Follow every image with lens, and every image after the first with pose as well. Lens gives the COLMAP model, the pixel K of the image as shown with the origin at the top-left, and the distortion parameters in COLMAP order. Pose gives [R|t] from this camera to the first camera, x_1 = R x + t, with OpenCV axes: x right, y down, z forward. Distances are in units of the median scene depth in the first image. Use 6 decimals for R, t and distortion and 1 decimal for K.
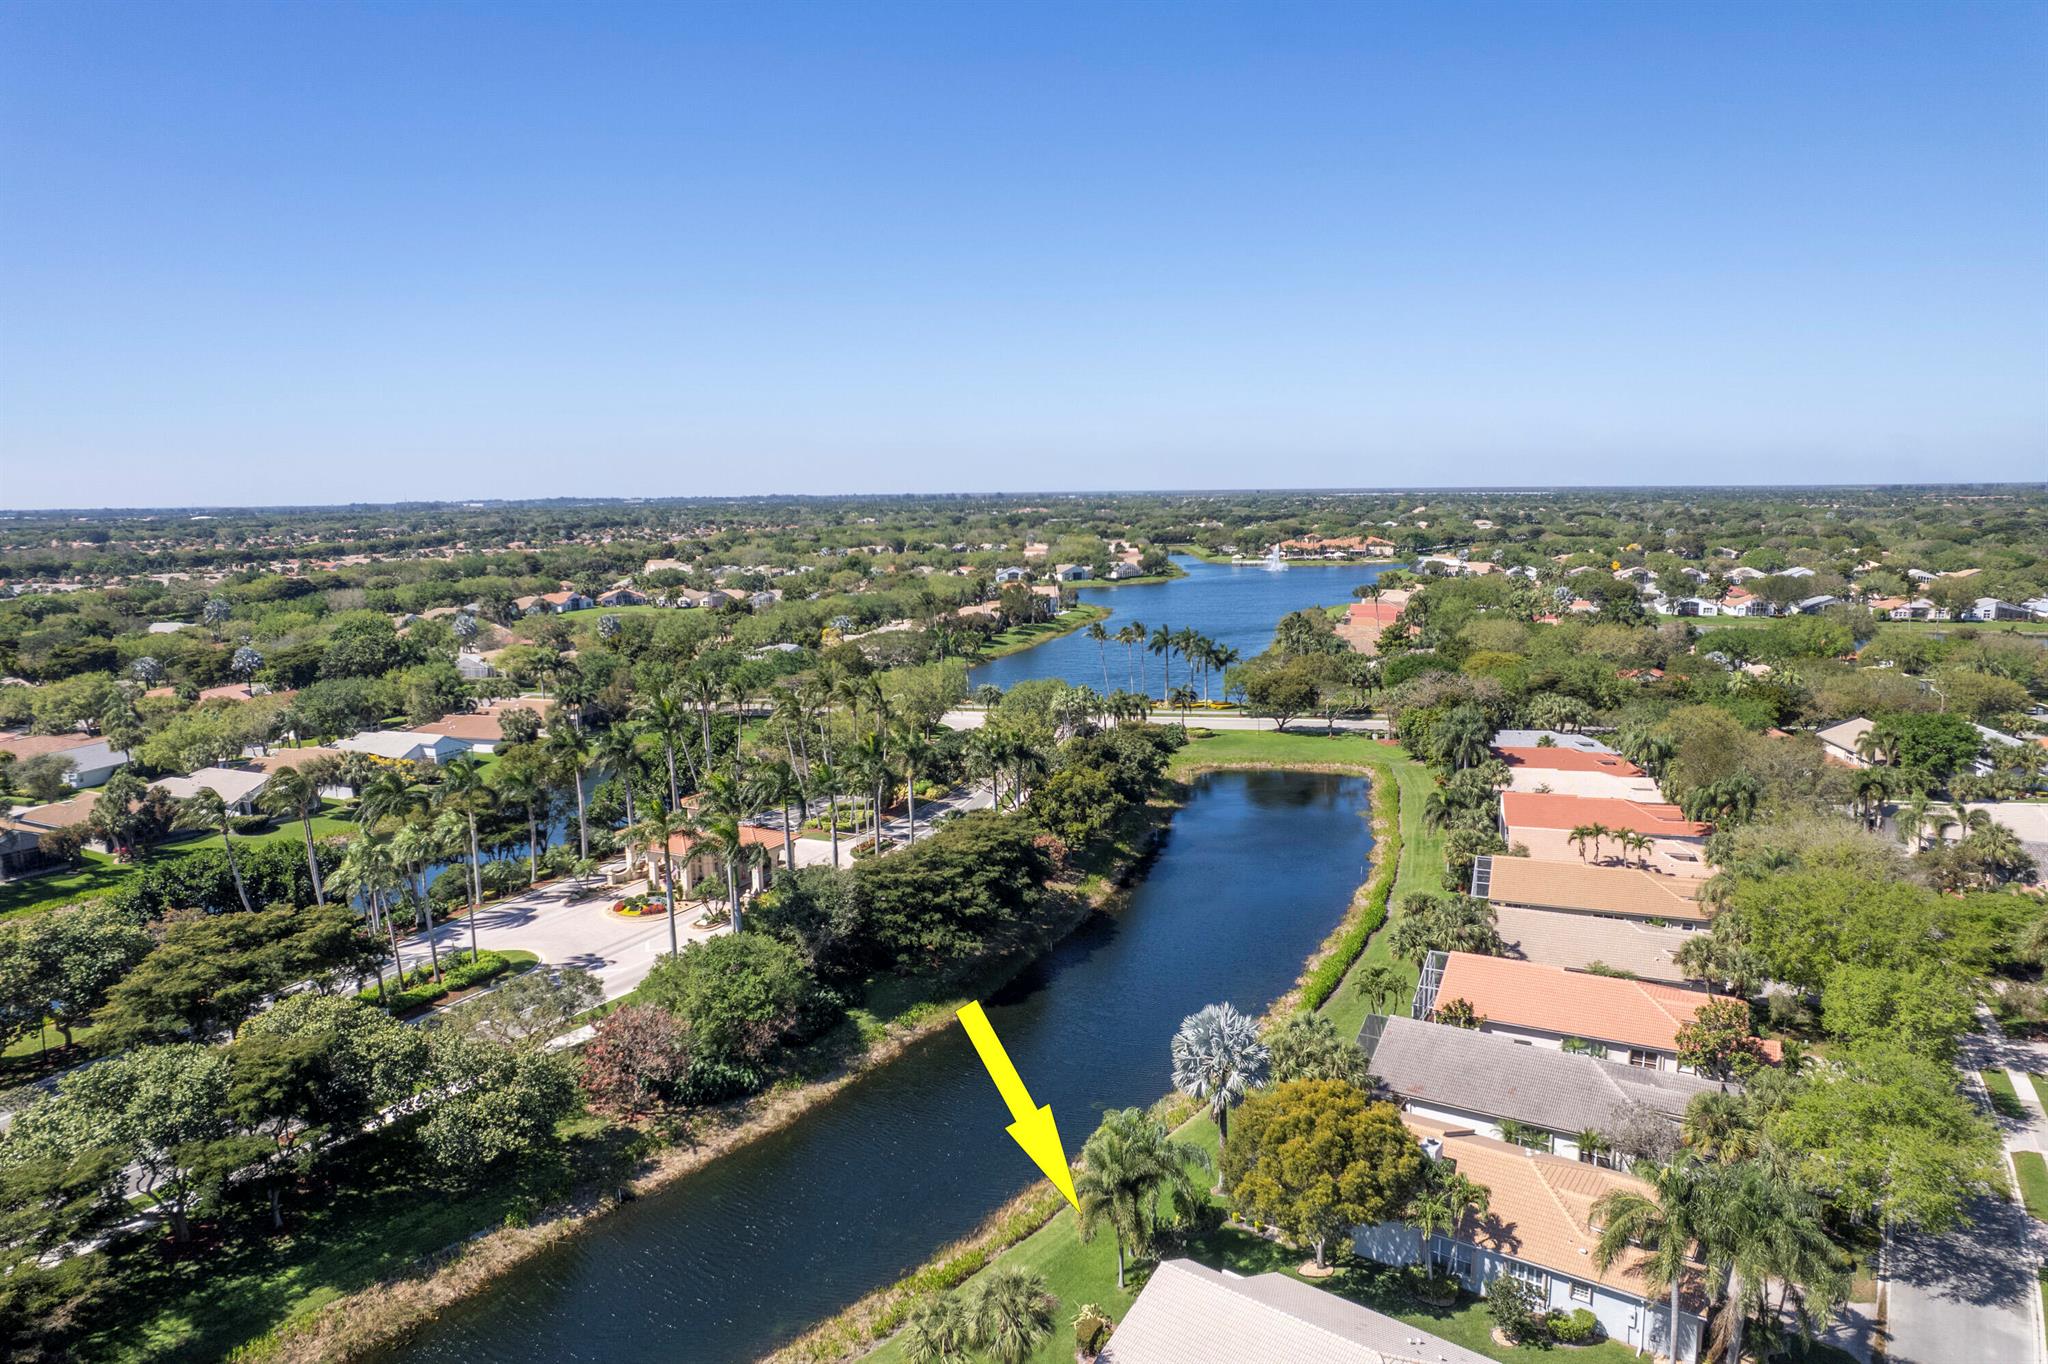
lens RADIAL K [[1297.9, 0, 1024.0], [0, 1297.9, 682.0], [0, 0, 1]] dist [-0.083951, 0.070902]
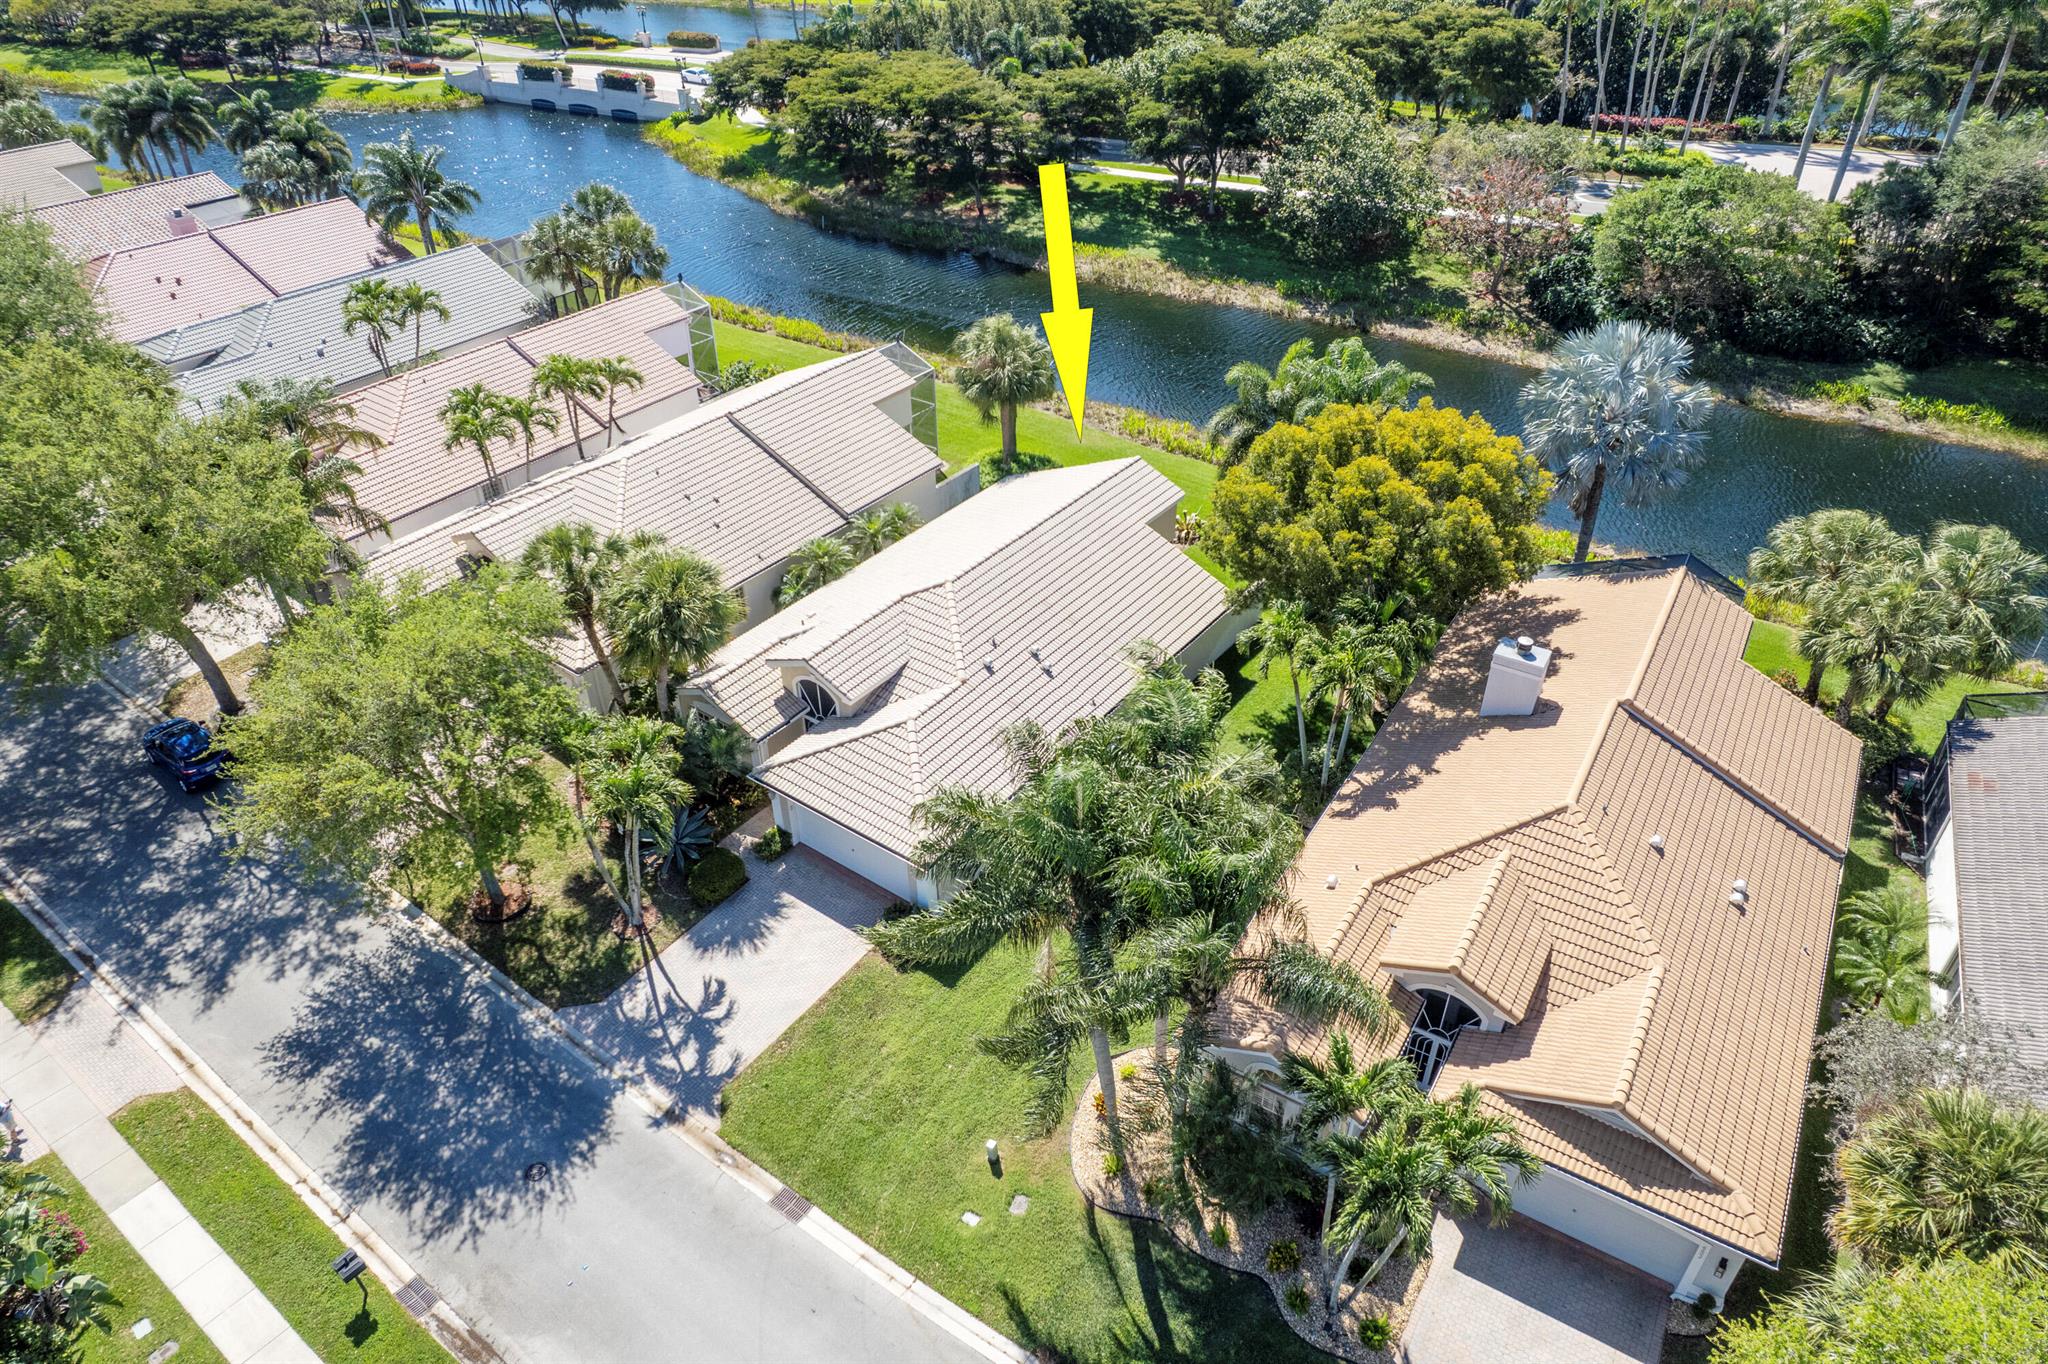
lens RADIAL K [[1297.9, 0, 1024.0], [0, 1297.9, 682.0], [0, 0, 1]] dist [-0.083951, 0.070902]
pose [[0.048477, 0.585256, -0.809398, 0.470772], [-0.135707, 0.806696, 0.575174, 0.070674], [0.989562, 0.081959, 0.118530, 0.489146]]
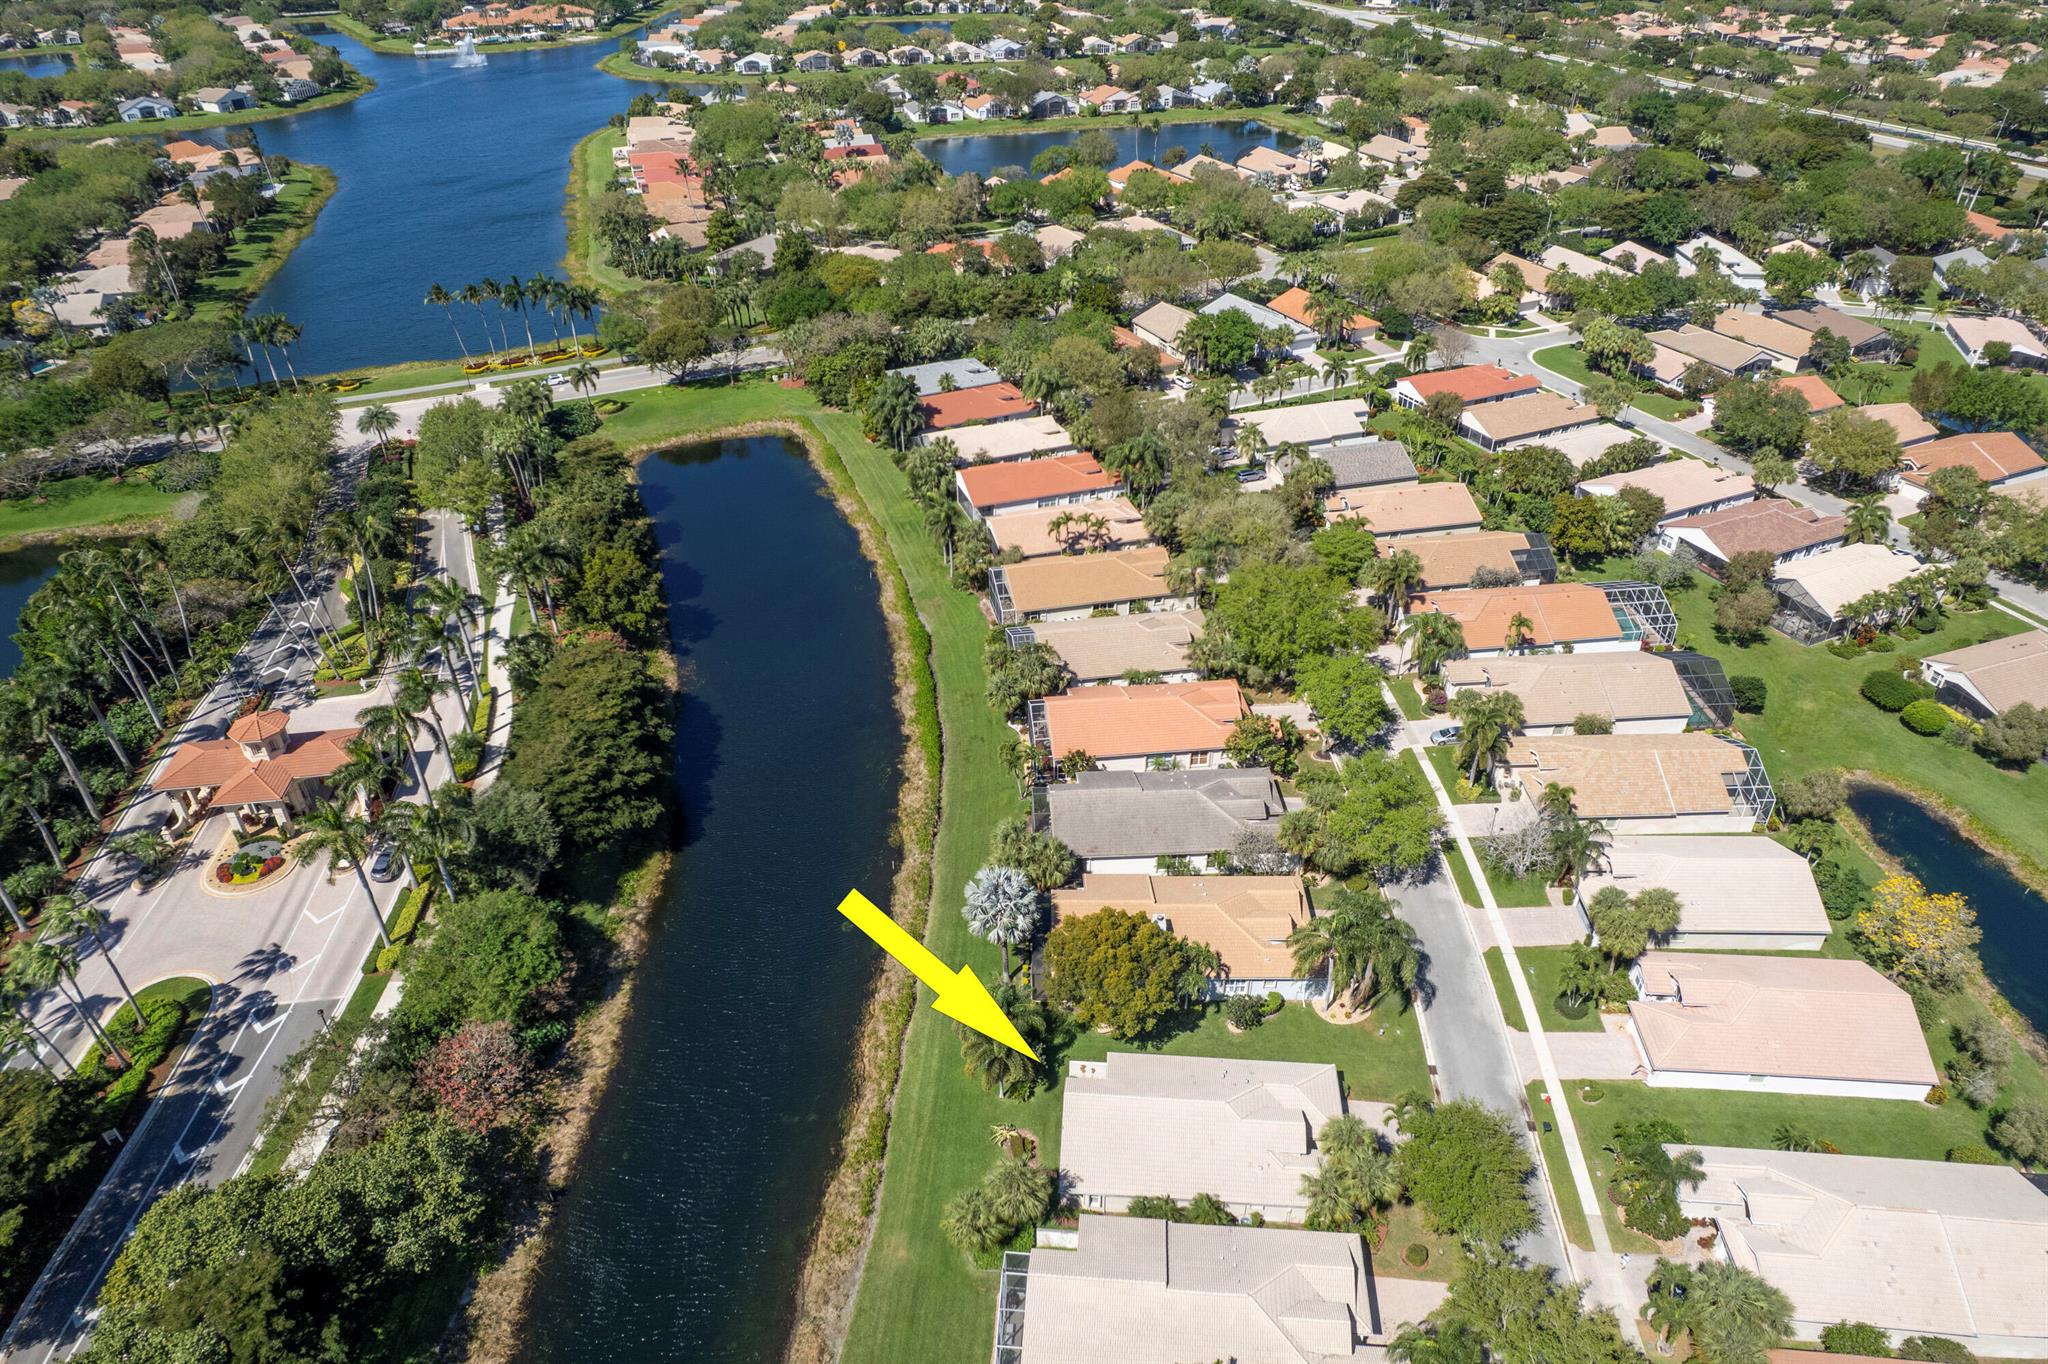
lens RADIAL K [[1297.9, 0, 1024.0], [0, 1297.9, 682.0], [0, 0, 1]] dist [-0.083951, 0.070902]
pose [[0.822183, -0.306623, 0.479581, -0.278201], [0.084642, 0.899007, 0.429676, -0.340669], [-0.562896, -0.312679, 0.765101, 0.031458]]
